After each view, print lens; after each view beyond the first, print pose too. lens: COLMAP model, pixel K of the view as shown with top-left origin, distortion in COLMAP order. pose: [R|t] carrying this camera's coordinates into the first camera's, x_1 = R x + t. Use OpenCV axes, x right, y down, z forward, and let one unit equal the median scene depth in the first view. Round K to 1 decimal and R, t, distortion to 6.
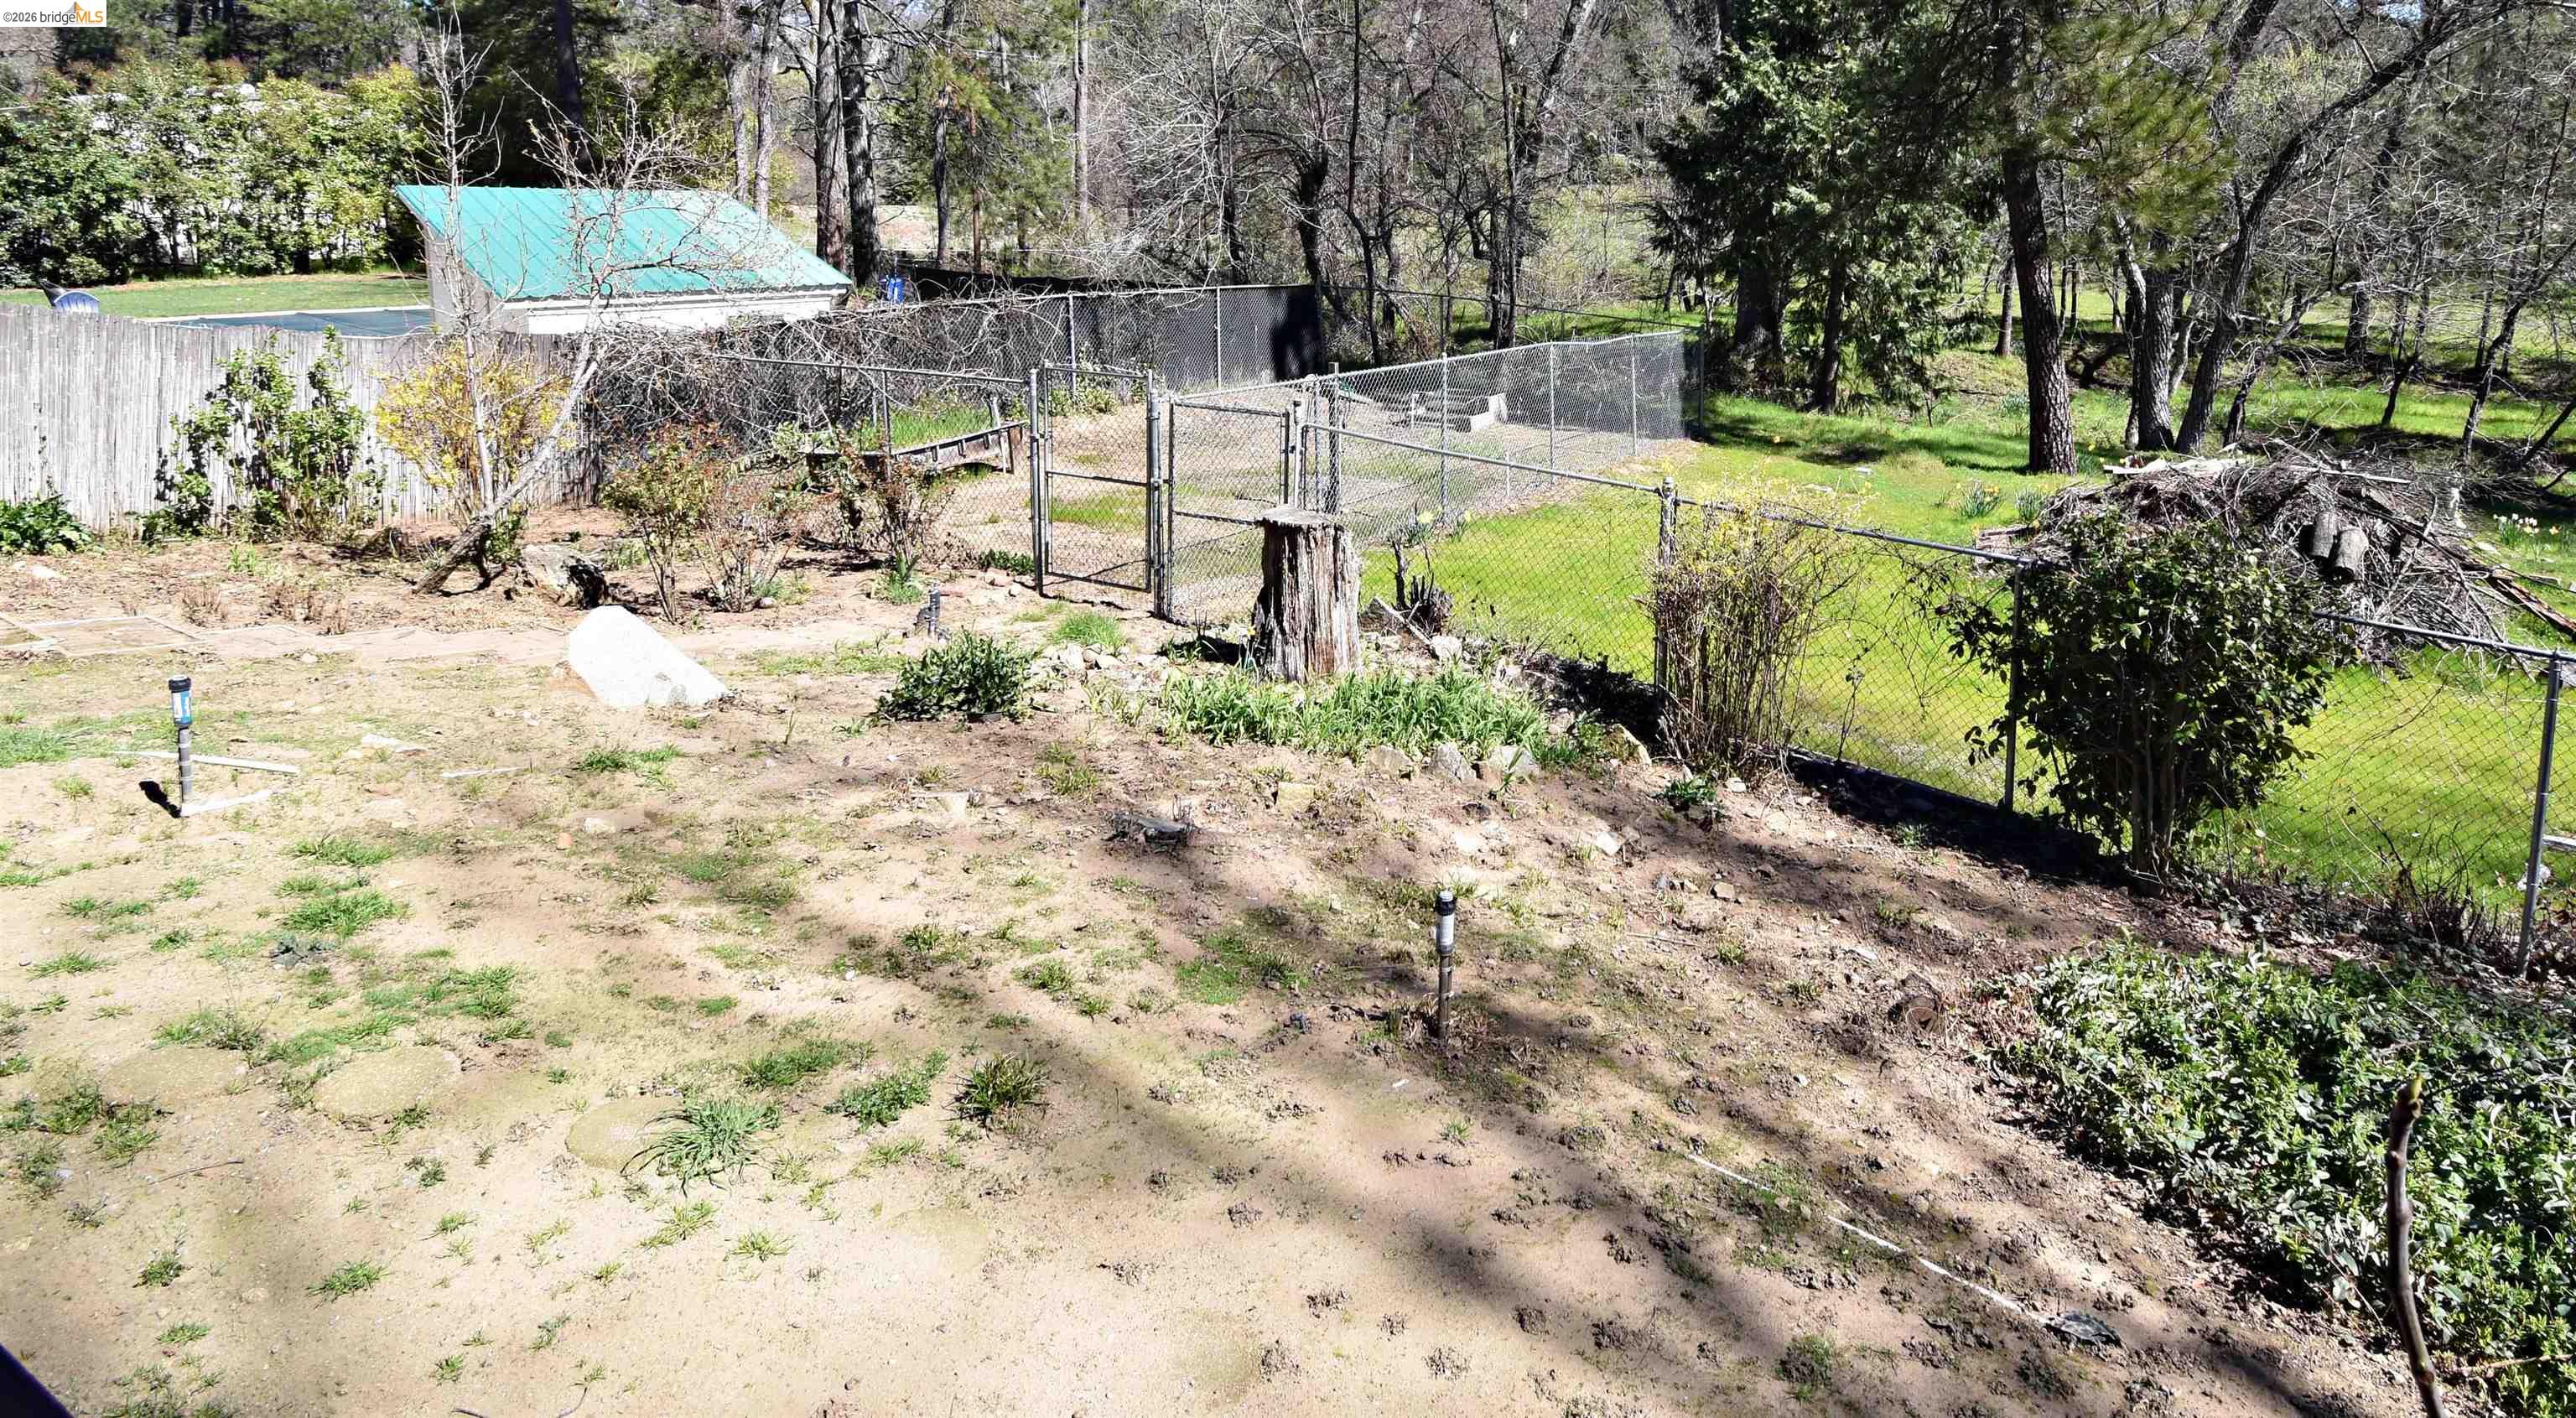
lens RADIAL K [[1418.6, 0, 1497.2], [0, 1418.6, 394.6], [0, 0, 1]] dist [0.006440, -0.000457]
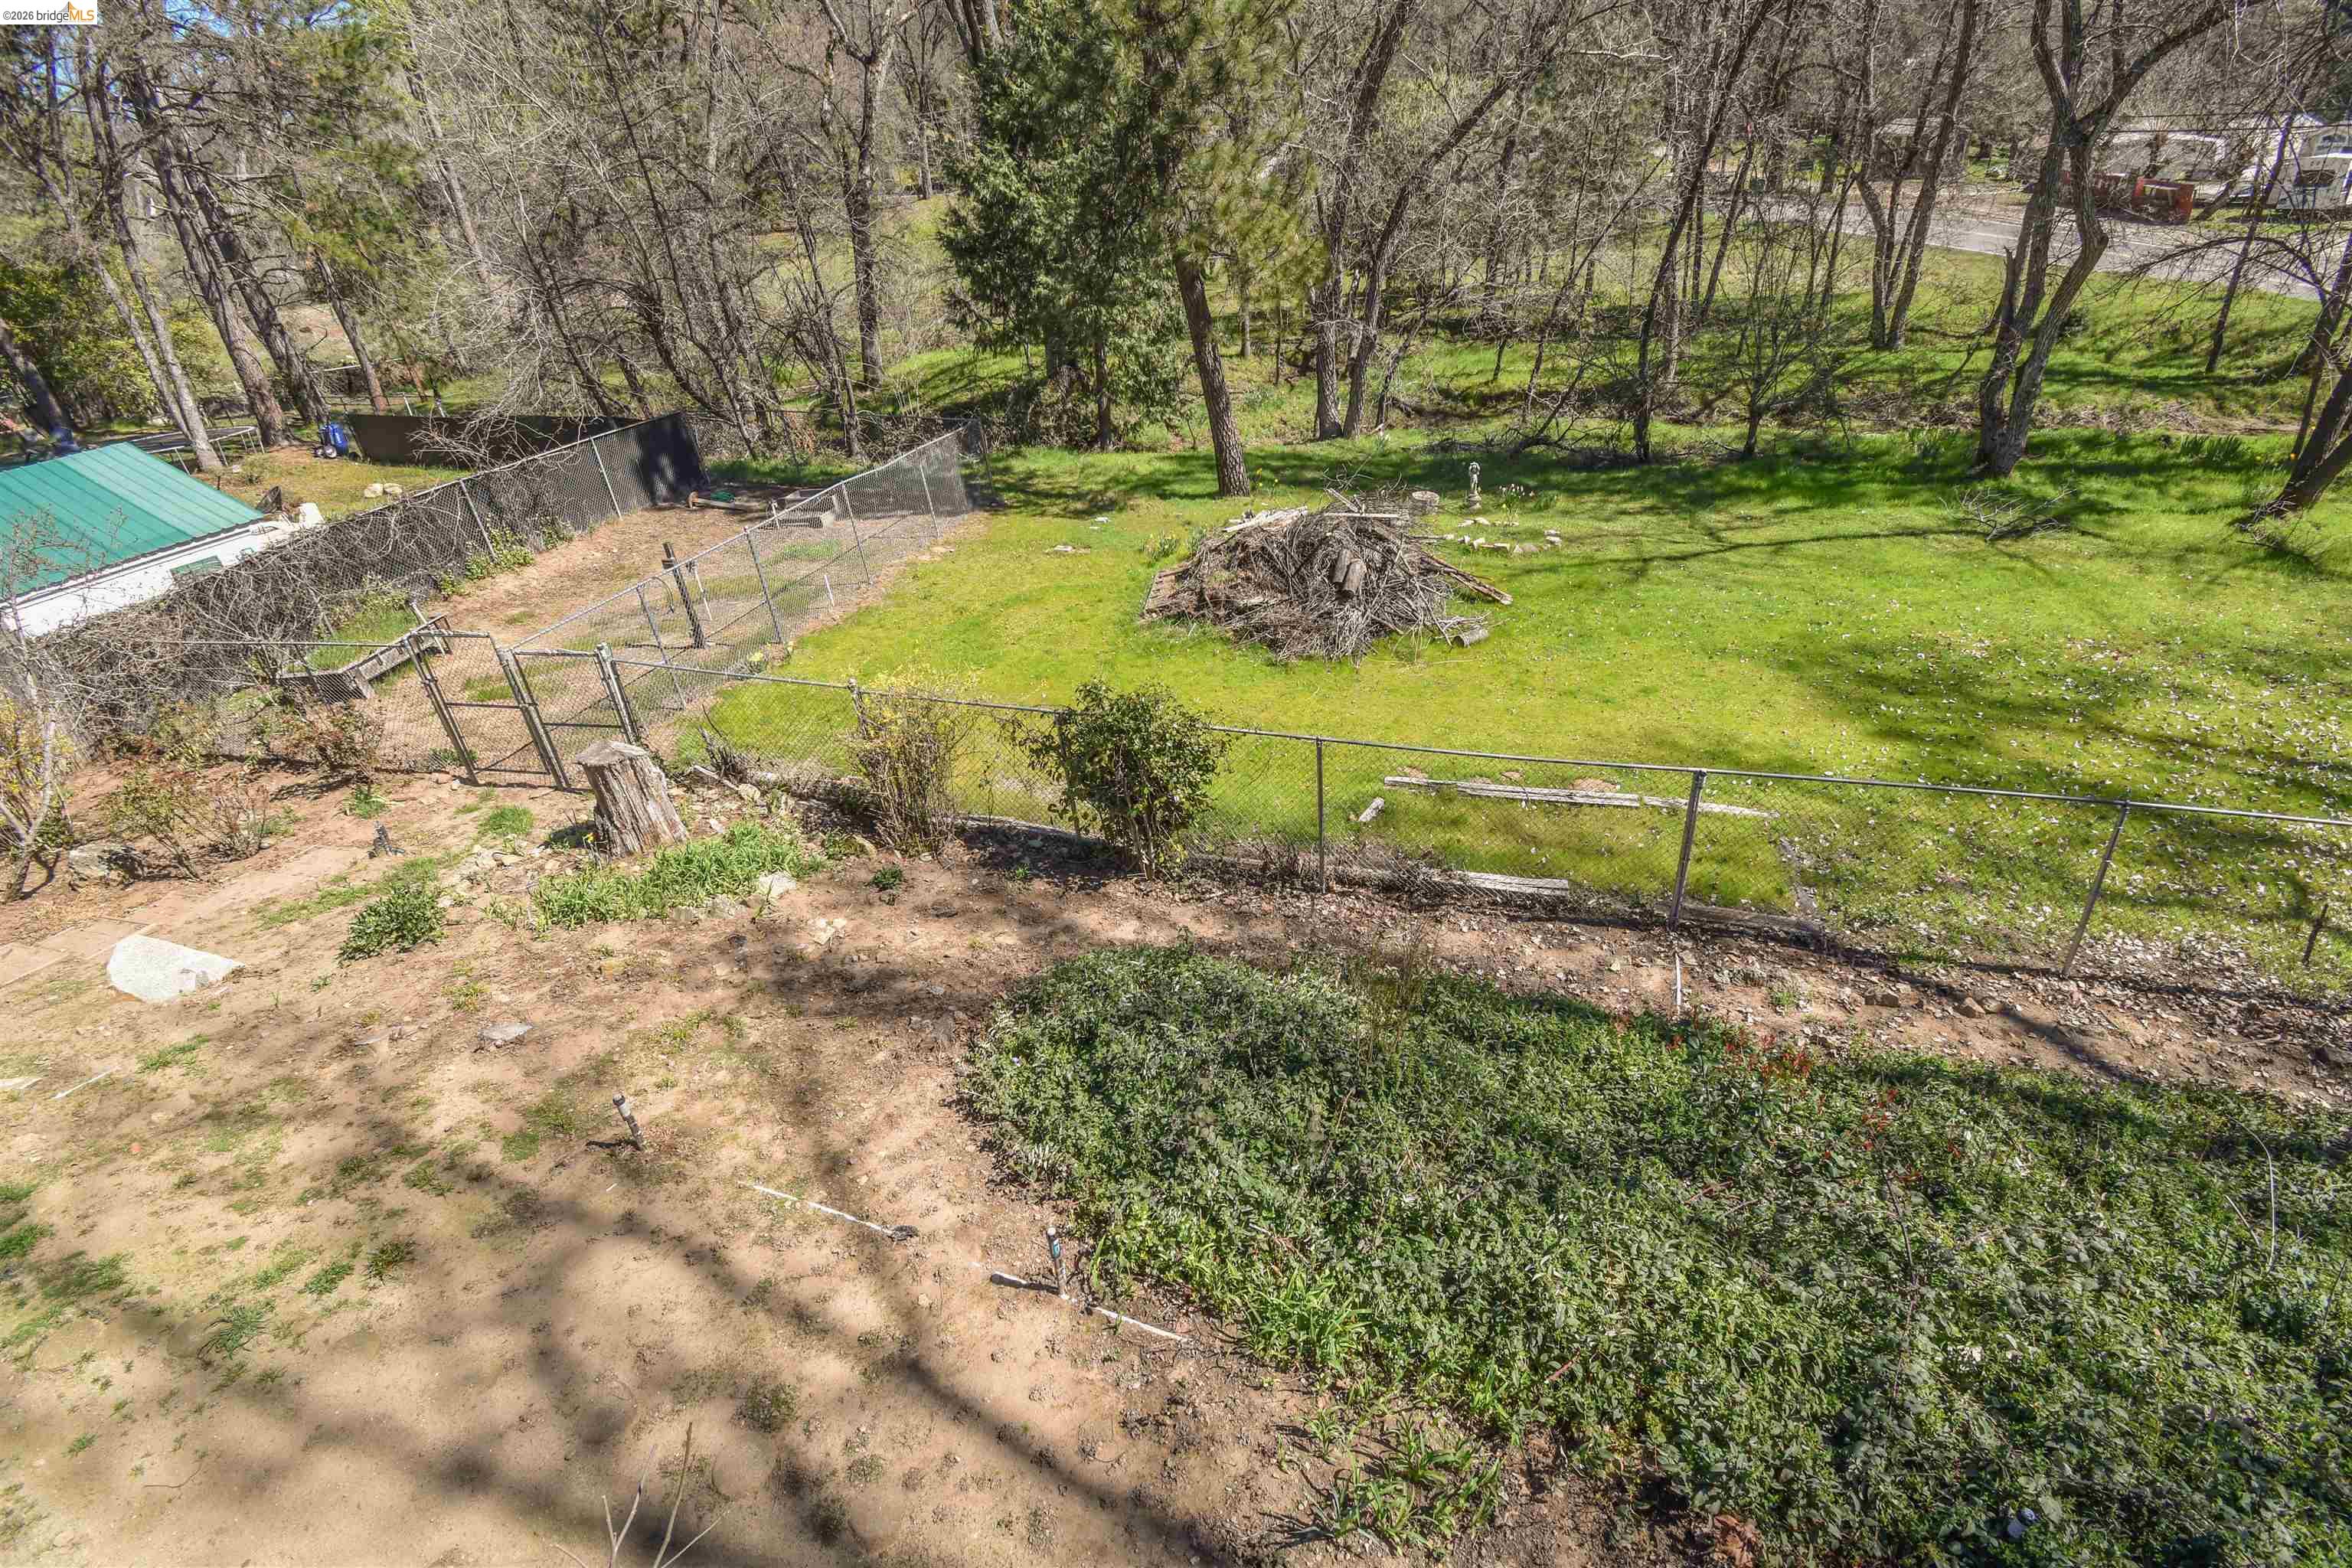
lens RADIAL K [[1035.1, 0, 1176.0], [0, 1035.1, 784.0], [0, 0, 1]] dist [0.023413, -0.025799]
pose [[0.968917, -0.199851, 0.145807, 0.214534], [0.128203, 0.909709, 0.394960, -0.185572], [-0.211575, -0.363991, 0.907054, -0.112524]]
